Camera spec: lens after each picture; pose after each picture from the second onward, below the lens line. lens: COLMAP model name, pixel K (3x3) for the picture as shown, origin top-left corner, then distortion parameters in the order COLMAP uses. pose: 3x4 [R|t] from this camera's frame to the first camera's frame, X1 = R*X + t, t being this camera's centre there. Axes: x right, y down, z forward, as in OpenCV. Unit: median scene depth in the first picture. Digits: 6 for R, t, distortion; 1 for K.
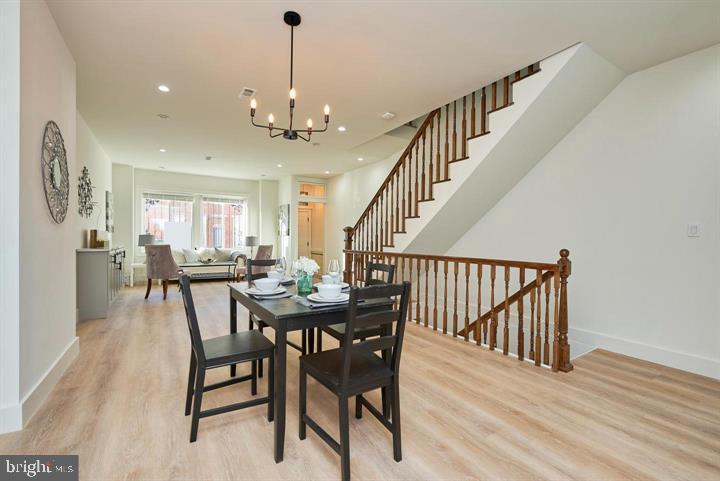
lens RADIAL K [[312.3, 0, 355.2], [0, 312.3, 242.6], [0, 0, 1]] dist [-0.002001, -0.000769]
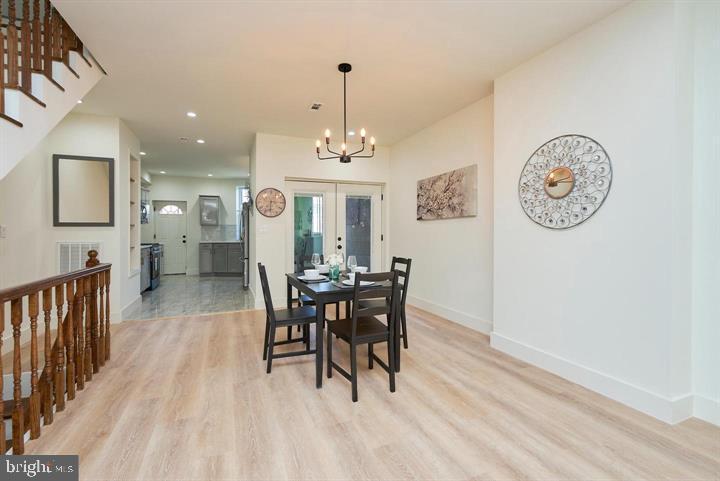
lens RADIAL K [[312.3, 0, 357.5], [0, 312.3, 232.6], [0, 0, 1]] dist [-0.002001, -0.000769]
pose [[-0.987301, -0.003641, 0.158819, -0.238868], [-0.000562, 0.999811, 0.019427, -0.034880], [-0.158859, 0.019091, -0.987117, 1.150800]]
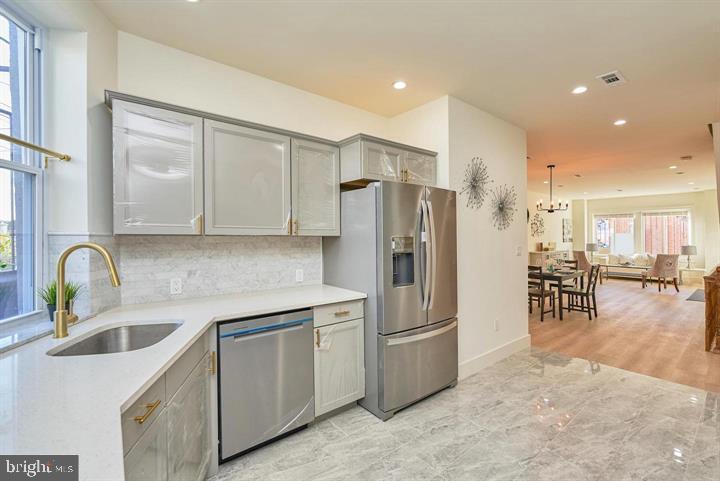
lens RADIAL K [[312.3, 0, 366.6], [0, 312.3, 234.4], [0, 0, 1]] dist [-0.002001, -0.000769]
pose [[0.128328, -0.013883, -0.991635, 1.099202], [-0.018247, 0.999700, -0.016357, -0.041701], [0.991564, 0.020194, 0.128036, -0.428566]]
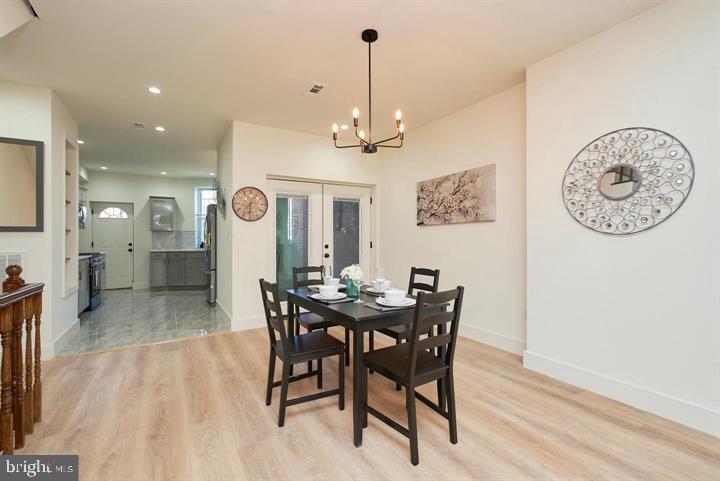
lens RADIAL K [[312.3, 0, 355.6], [0, 312.3, 237.4], [0, 0, 1]] dist [-0.002001, -0.000769]
pose [[-0.999786, -0.000807, 0.020682, -0.096685], [-0.000517, 0.999902, 0.014024, -0.032805], [-0.020692, 0.014010, -0.999688, 1.038803]]
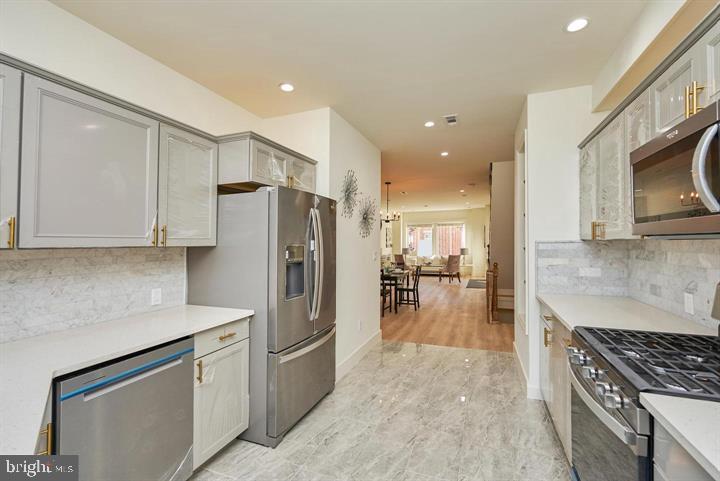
lens RADIAL K [[312.3, 0, 357.9], [0, 312.3, 234.5], [0, 0, 1]] dist [-0.002001, -0.000769]
pose [[0.590304, -0.036950, -0.806335, 1.053275], [0.002925, 0.999043, -0.043640, -0.043074], [0.807176, 0.023402, 0.589847, -0.509635]]
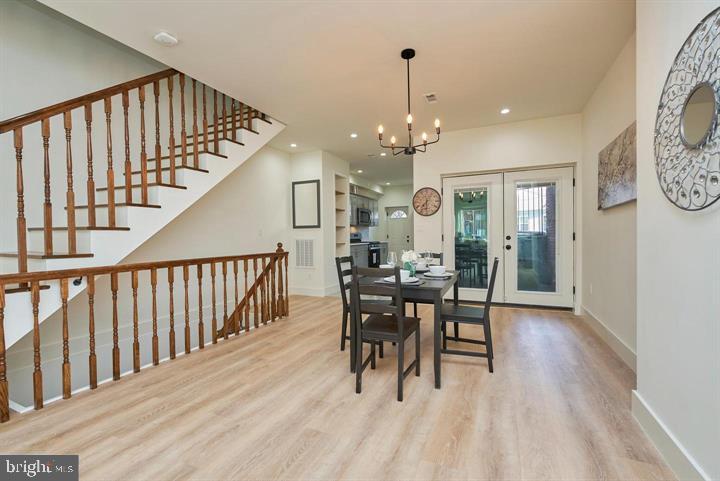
lens RADIAL K [[312.3, 0, 365.8], [0, 312.3, 242.9], [0, 0, 1]] dist [-0.002001, -0.000769]
pose [[-0.567254, -0.020356, 0.823291, -0.568666], [0.020587, 0.999032, 0.038885, -0.019132], [-0.823285, 0.039007, -0.566286, 0.937815]]
